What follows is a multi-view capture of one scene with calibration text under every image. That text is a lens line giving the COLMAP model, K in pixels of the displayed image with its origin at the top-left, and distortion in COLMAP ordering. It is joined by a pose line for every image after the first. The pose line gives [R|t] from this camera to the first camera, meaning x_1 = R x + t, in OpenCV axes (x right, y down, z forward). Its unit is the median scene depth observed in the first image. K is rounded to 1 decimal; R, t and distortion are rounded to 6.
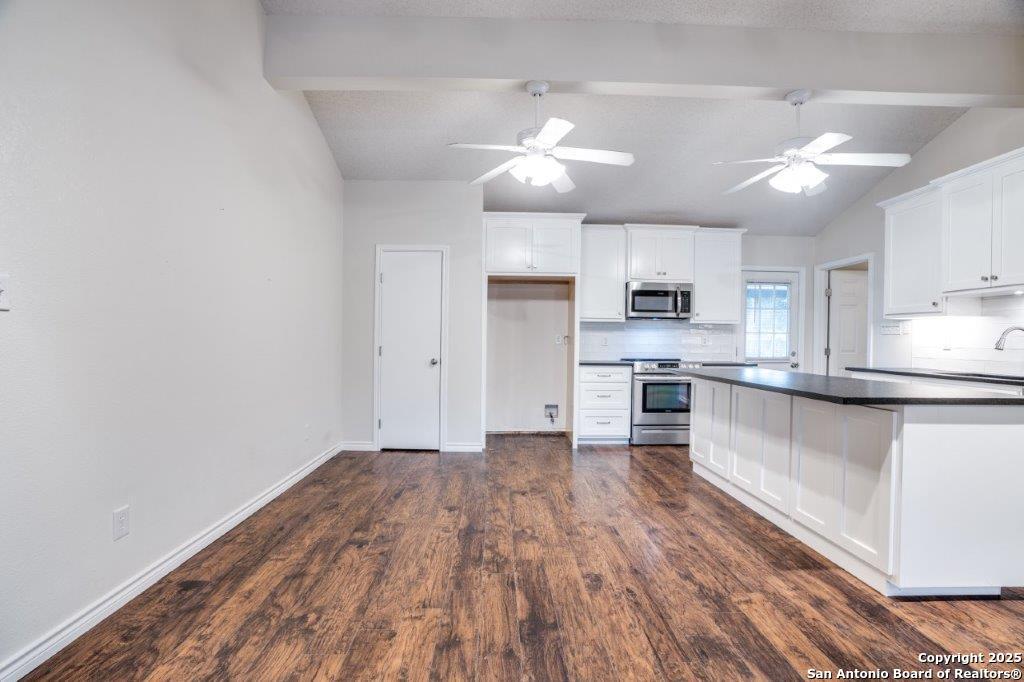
lens RADIAL K [[474.7, 0, 509.7], [0, 474.7, 341.1], [0, 0, 1]] dist [-0.033904, 0.001802]
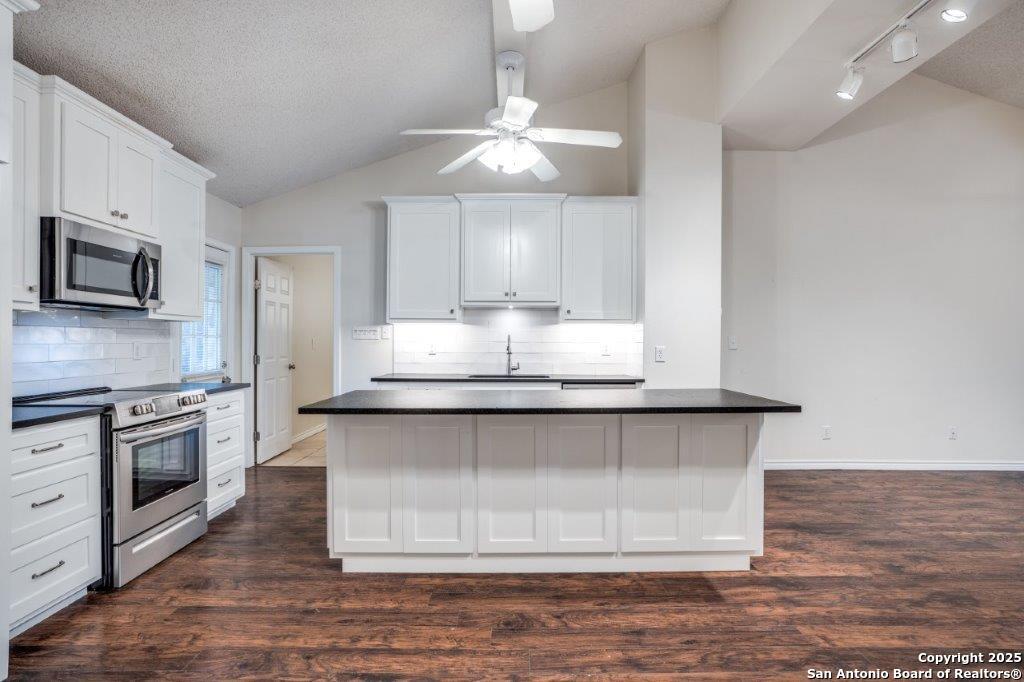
lens RADIAL K [[528.1, 0, 522.2], [0, 528.1, 346.4], [0, 0, 1]] dist [-0.031120, 0.001339]
pose [[0.037273, -0.018824, 0.999128, -0.207643], [0.002892, 0.999820, 0.018729, -0.017511], [-0.999301, 0.002192, 0.037321, 0.605829]]
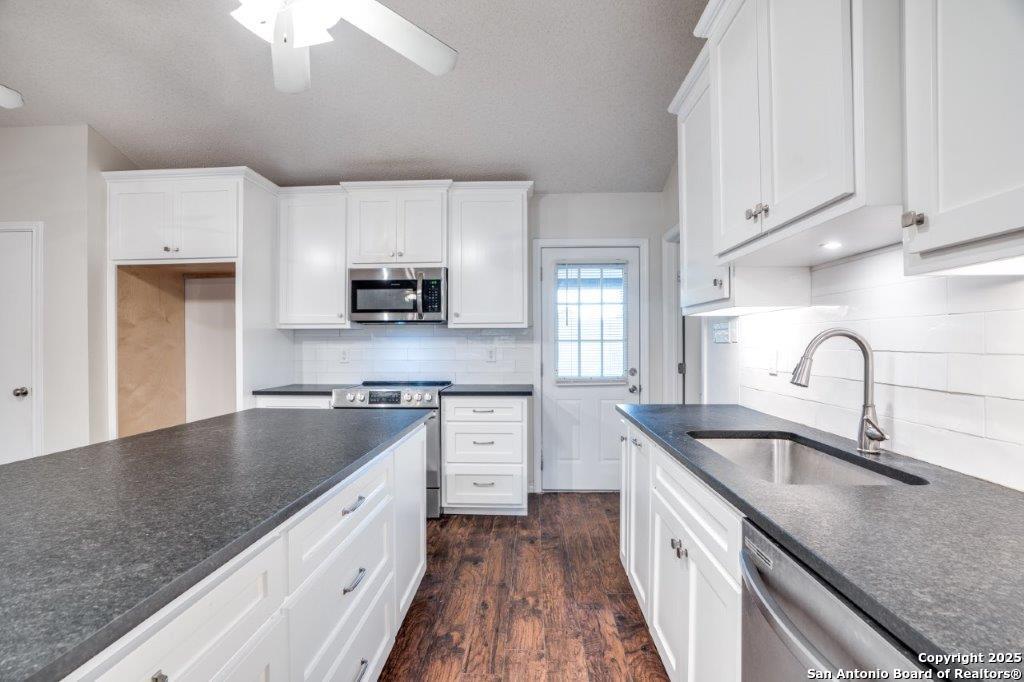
lens RADIAL K [[474.7, 0, 509.7], [0, 474.7, 341.1], [0, 0, 1]] dist [-0.033904, 0.001802]
pose [[0.996611, -0.013955, -0.081062, 0.573032], [0.013192, 0.999864, -0.009939, -0.013495], [0.081189, 0.008836, 0.996660, 0.378381]]
